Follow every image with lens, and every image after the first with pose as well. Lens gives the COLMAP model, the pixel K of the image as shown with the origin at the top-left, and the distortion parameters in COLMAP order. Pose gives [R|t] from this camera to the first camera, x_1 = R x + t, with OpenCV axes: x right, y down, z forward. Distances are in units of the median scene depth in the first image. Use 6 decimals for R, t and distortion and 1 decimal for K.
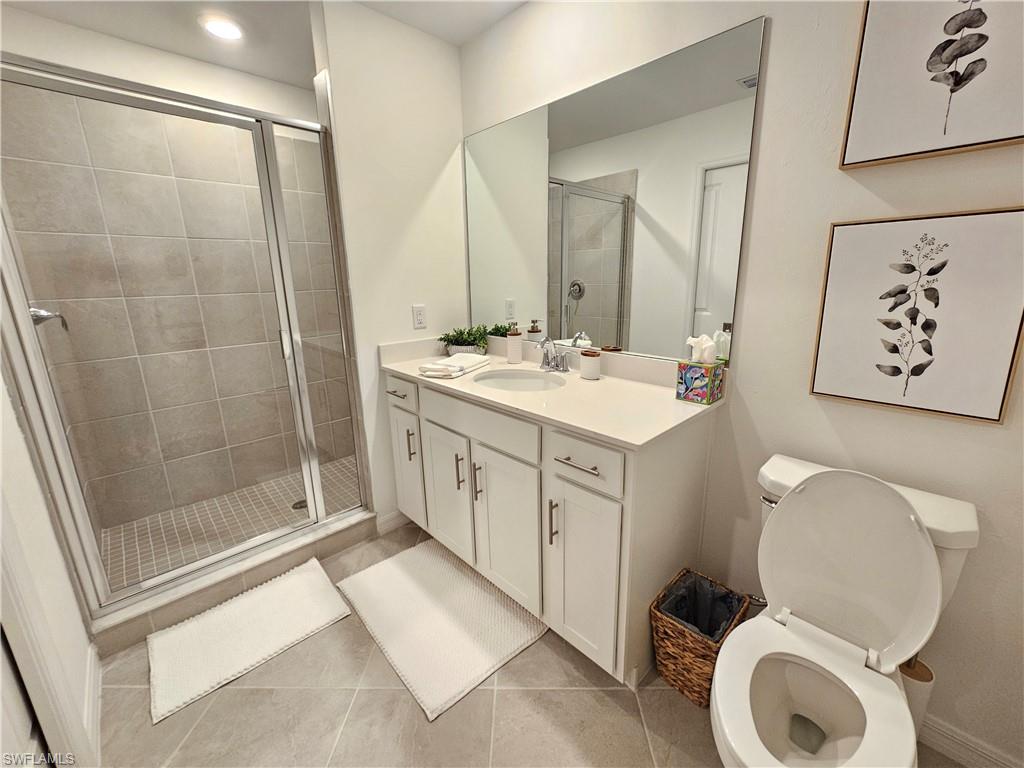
lens RADIAL K [[415.5, 0, 517.1], [0, 415.5, 379.2], [0, 0, 1]] dist [0.003488, 0.000622]
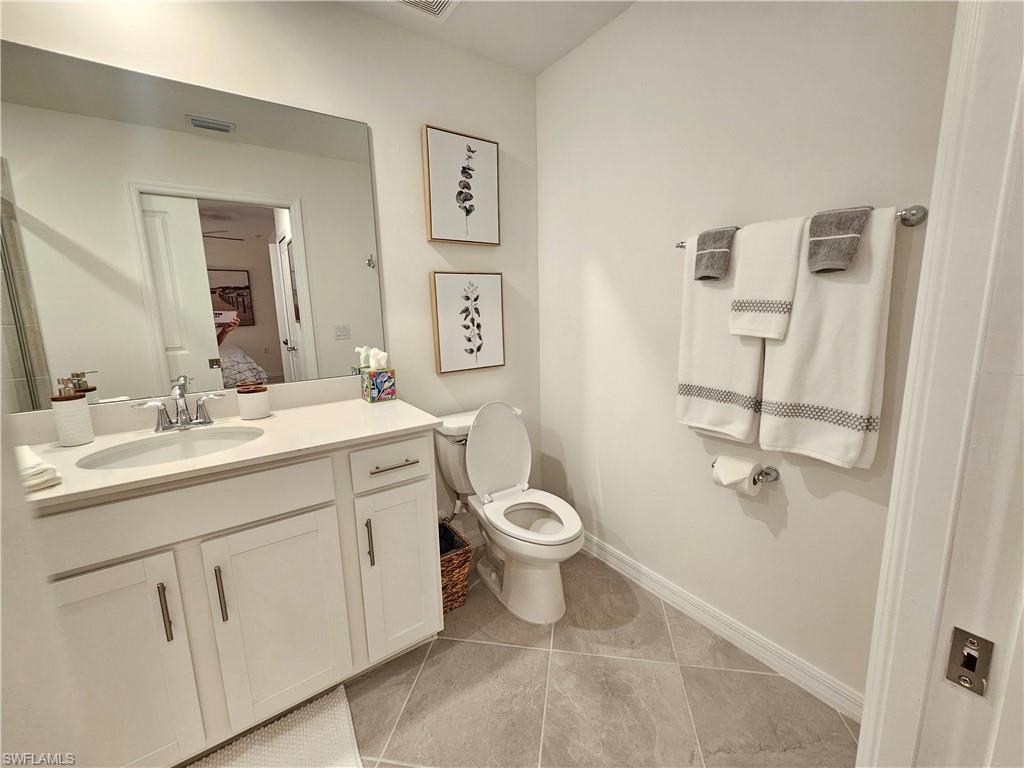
lens RADIAL K [[415.5, 0, 513.8], [0, 415.5, 378.3], [0, 0, 1]] dist [0.003488, 0.000622]
pose [[0.156995, -0.162034, 0.974216, -0.901444], [0.260160, 0.958392, 0.117477, -0.070151], [-0.952717, 0.235009, 0.192617, 0.460632]]
